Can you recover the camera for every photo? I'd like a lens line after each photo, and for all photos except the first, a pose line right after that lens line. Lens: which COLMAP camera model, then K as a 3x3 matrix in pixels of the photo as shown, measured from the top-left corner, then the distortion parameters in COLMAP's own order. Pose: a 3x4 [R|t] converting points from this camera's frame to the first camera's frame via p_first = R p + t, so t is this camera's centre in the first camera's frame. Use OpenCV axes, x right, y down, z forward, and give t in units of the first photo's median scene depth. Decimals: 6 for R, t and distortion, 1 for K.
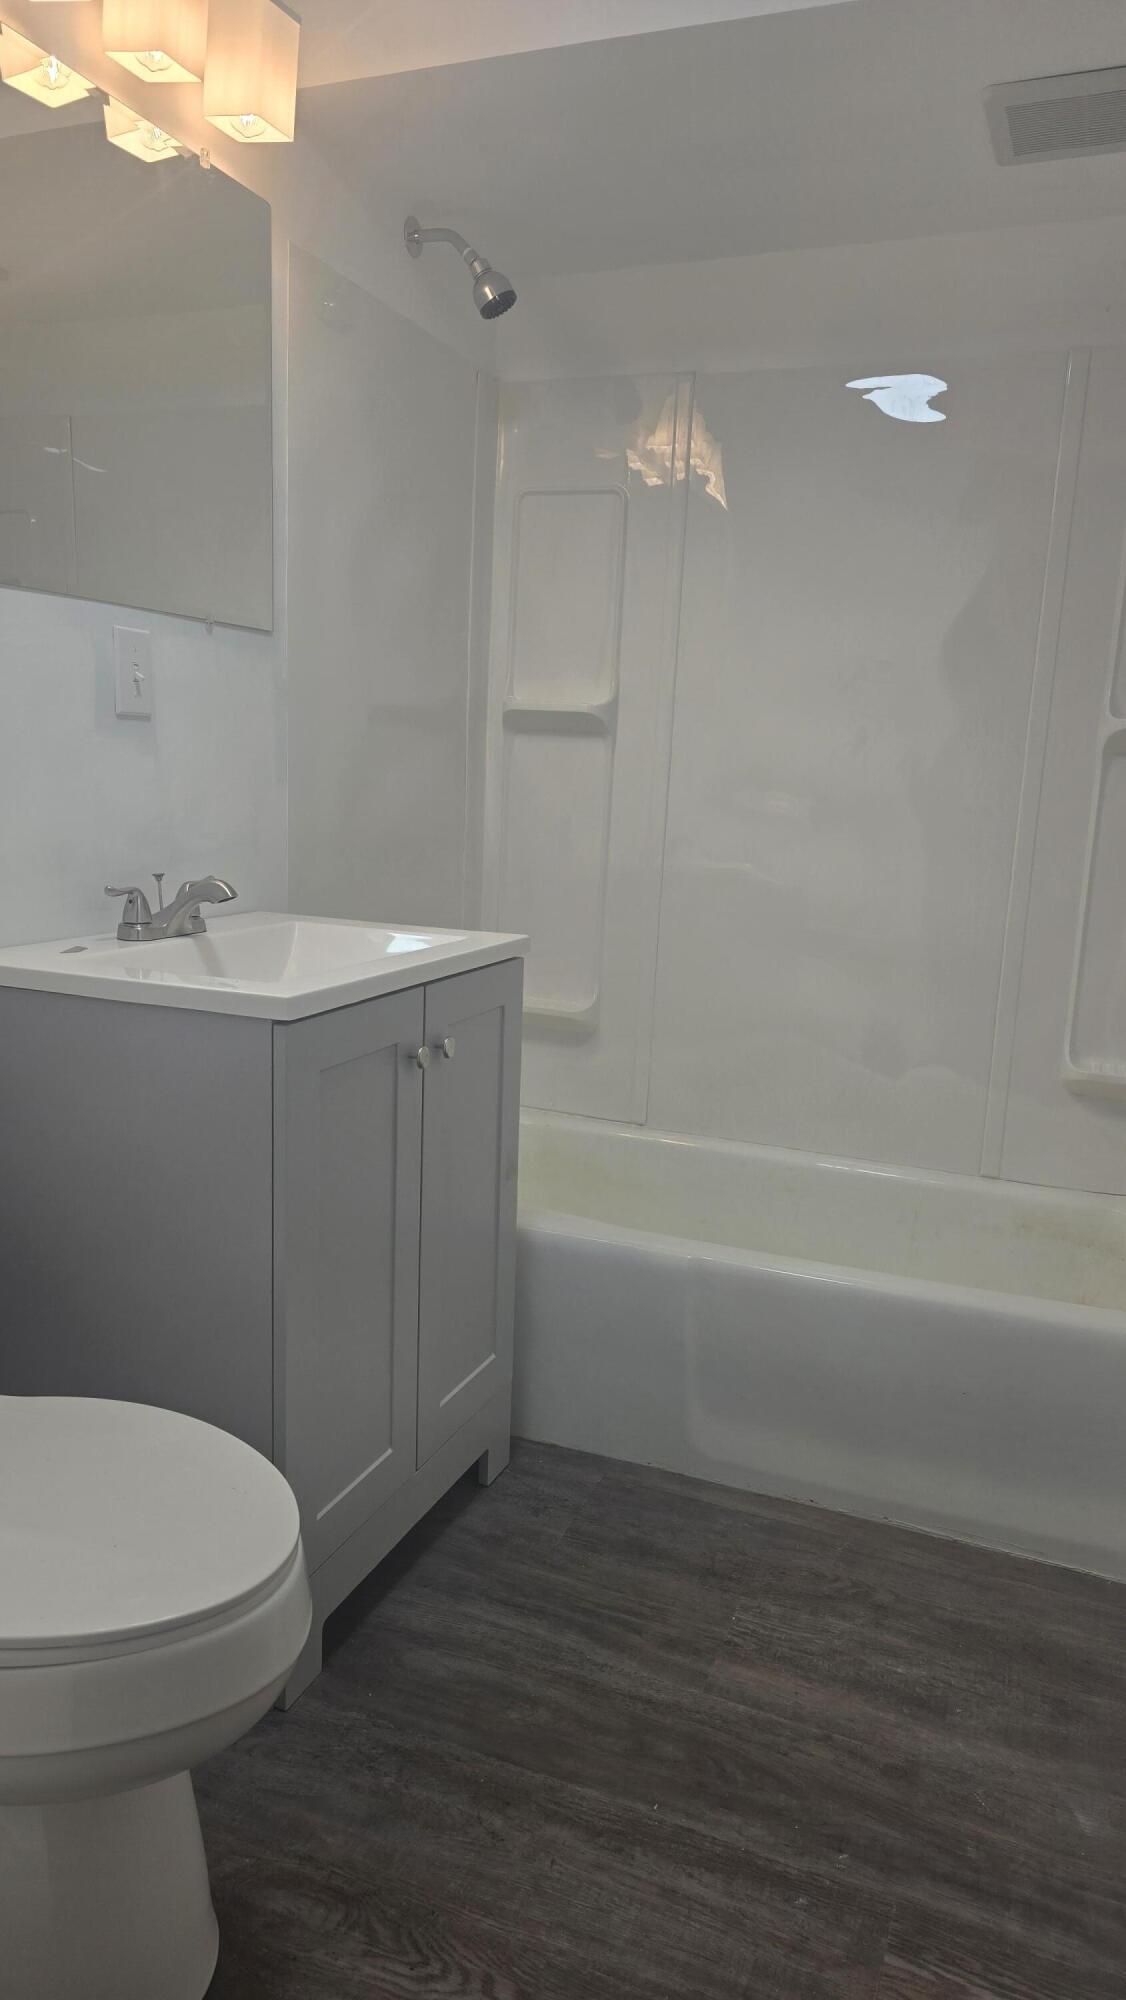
lens RADIAL K [[1322.7, 0, 560.6], [0, 1322.7, 1012.4], [0, 0, 1]] dist [0.047493, -0.044207]
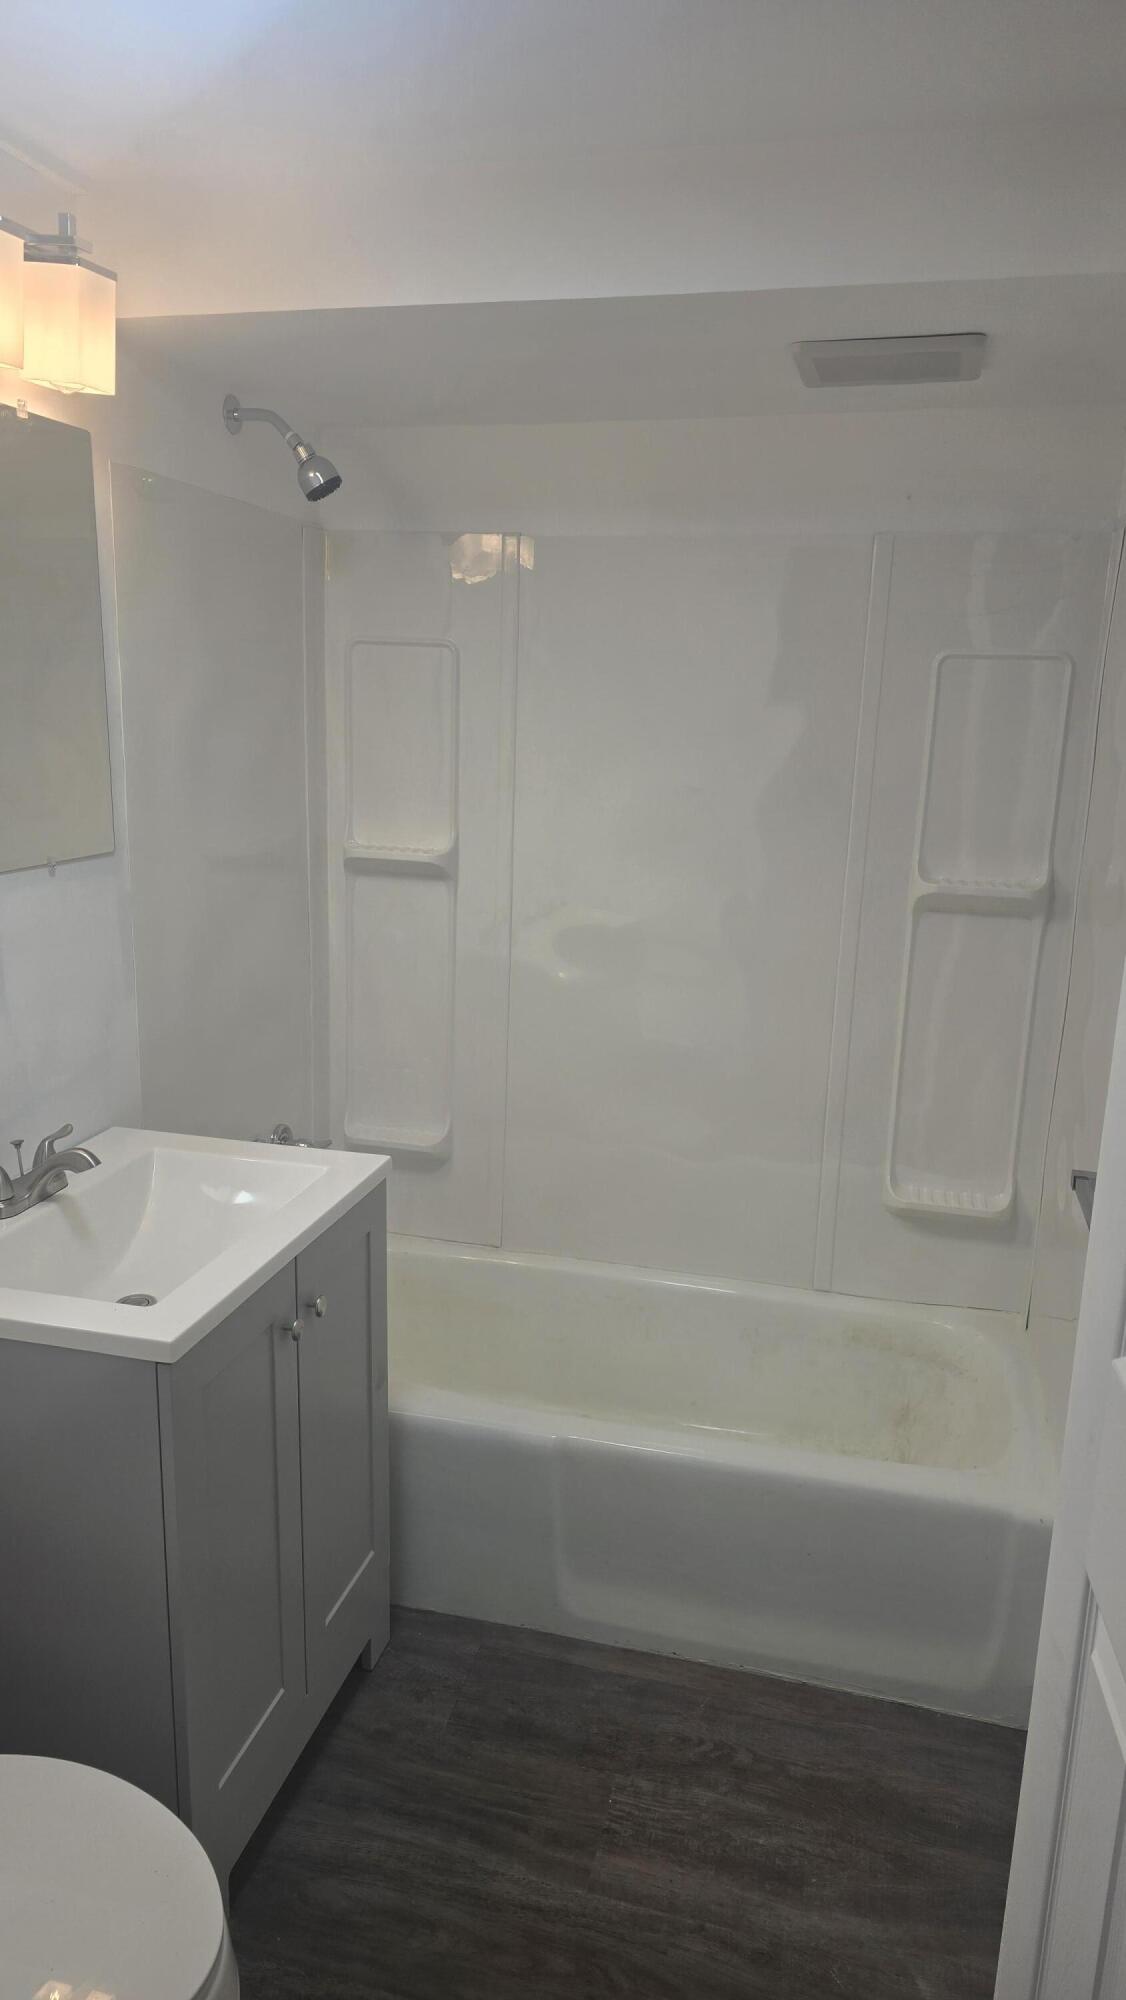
lens RADIAL K [[1322.7, 0, 550.5], [0, 1322.7, 994.2], [0, 0, 1]] dist [0.047493, -0.044207]
pose [[0.991745, -0.044524, 0.120249, -0.018943], [0.037767, 0.997608, 0.057904, -0.248073], [-0.122539, -0.052884, 0.991054, -0.036357]]
